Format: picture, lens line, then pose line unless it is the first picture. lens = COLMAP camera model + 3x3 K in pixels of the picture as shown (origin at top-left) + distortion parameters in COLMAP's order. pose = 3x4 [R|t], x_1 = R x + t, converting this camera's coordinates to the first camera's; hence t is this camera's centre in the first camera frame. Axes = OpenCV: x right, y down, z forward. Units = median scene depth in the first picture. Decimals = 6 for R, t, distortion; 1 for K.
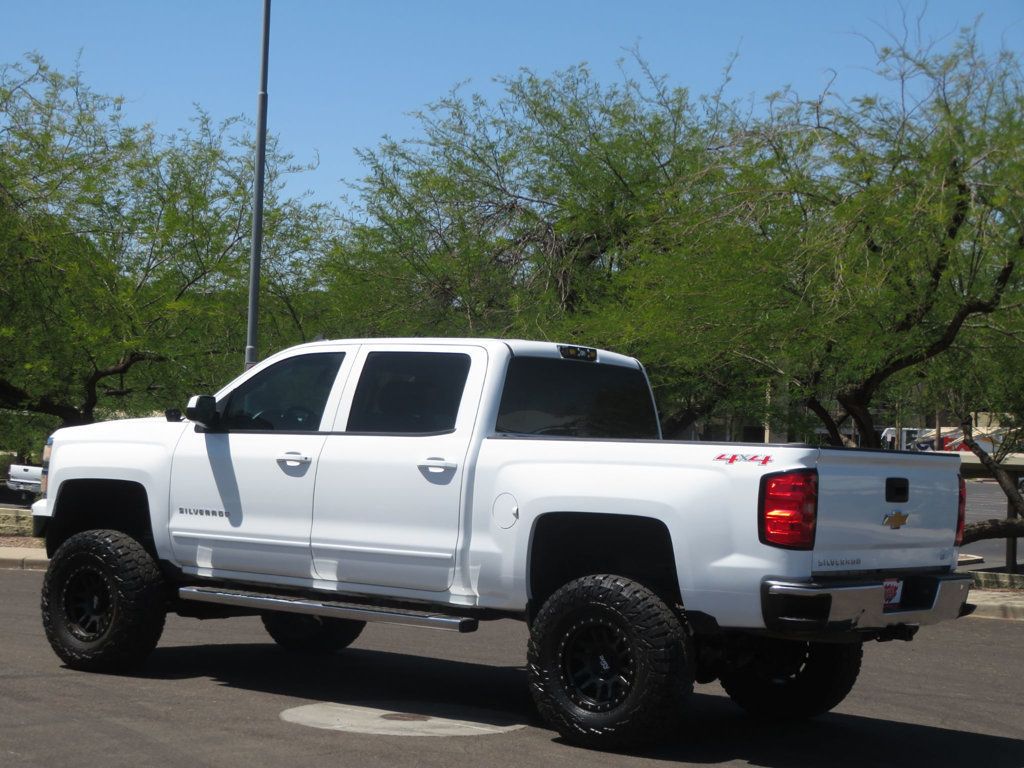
lens RADIAL K [[1875.0, 0, 512.0], [0, 1875.0, 384.0], [0, 0, 1]] dist [-0.067341, -0.181544]
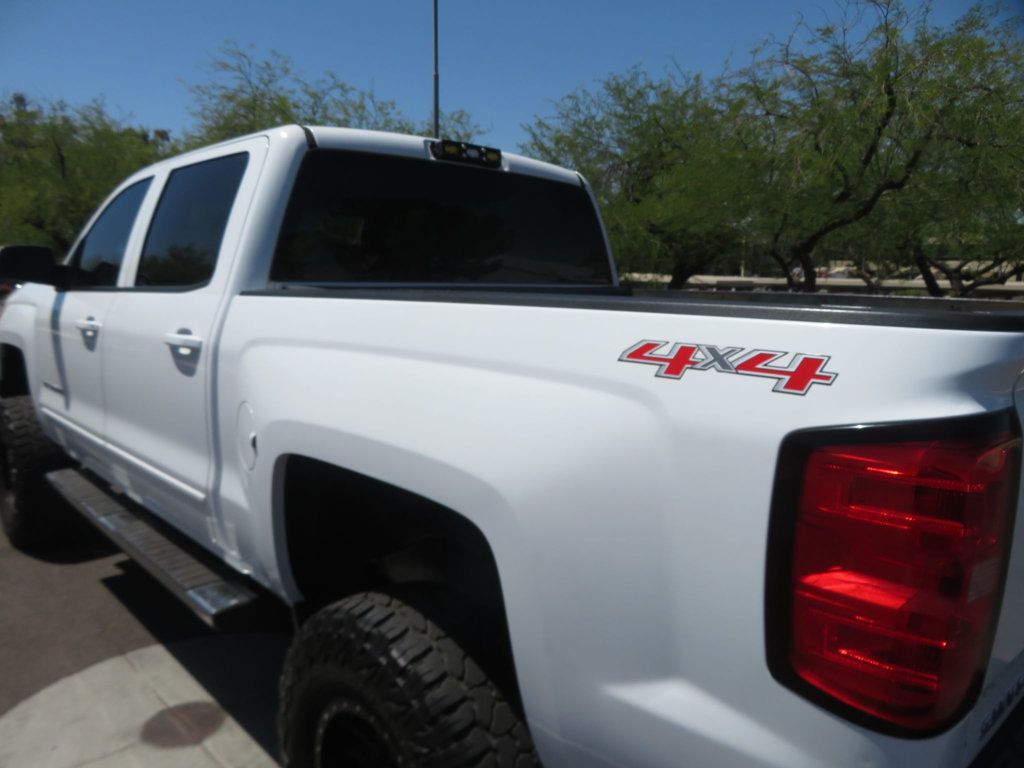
lens RADIAL K [[728.0, 0, 516.1], [0, 728.0, 384.4], [0, 0, 1]] dist [-0.030859, -0.000853]
pose [[0.986224, -0.002299, -0.165397, 0.053482], [0.030953, 0.984806, 0.170879, 0.011167], [0.162491, -0.173645, 0.971311, 0.424799]]
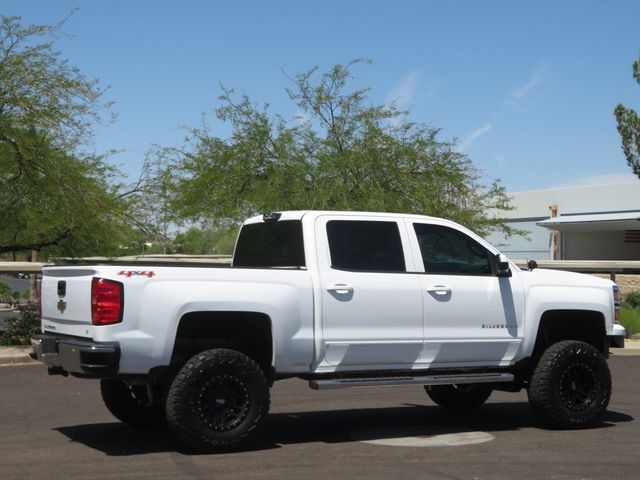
lens RADIAL K [[1196.9, 0, 320.0], [0, 1196.9, 240.0], [0, 0, 1]] dist [-0.097748, -0.171247]
pose [[0.519309, -0.021988, 0.854304, -0.554083], [-0.011266, 0.999406, 0.032571, -0.019860], [-0.854512, -0.026539, 0.518753, 0.280494]]
